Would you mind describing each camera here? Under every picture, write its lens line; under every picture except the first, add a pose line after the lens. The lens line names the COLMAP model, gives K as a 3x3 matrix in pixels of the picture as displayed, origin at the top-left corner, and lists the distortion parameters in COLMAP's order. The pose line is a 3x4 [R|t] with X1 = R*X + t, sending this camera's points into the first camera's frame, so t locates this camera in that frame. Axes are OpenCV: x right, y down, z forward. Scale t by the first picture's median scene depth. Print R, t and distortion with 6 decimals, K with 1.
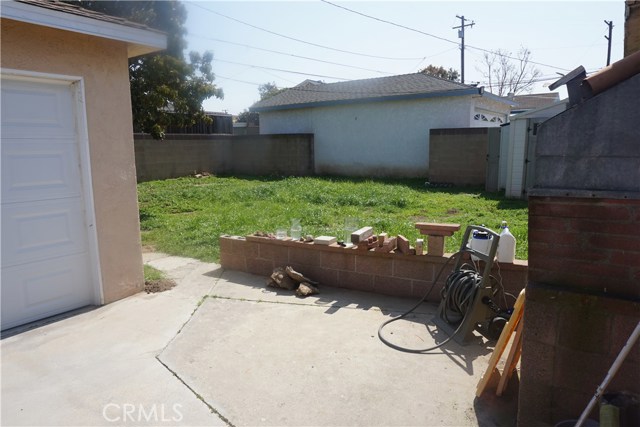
lens RADIAL K [[443.2, 0, 321.3], [0, 443.2, 213.6], [0, 0, 1]] dist [-0.013069, 0.027732]
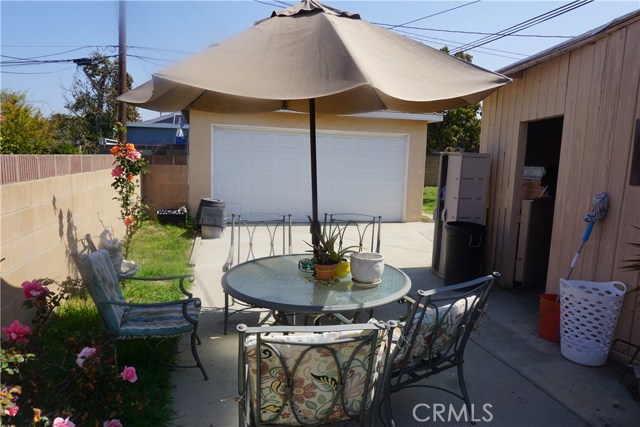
lens RADIAL K [[443.2, 0, 320.0], [0, 443.2, 214.4], [0, 0, 1]] dist [-0.013069, 0.027732]
pose [[0.775402, 0.114519, -0.620997, 0.683340], [-0.133958, 0.990866, 0.015461, 0.179052], [0.617096, 0.071200, 0.783660, -1.261524]]
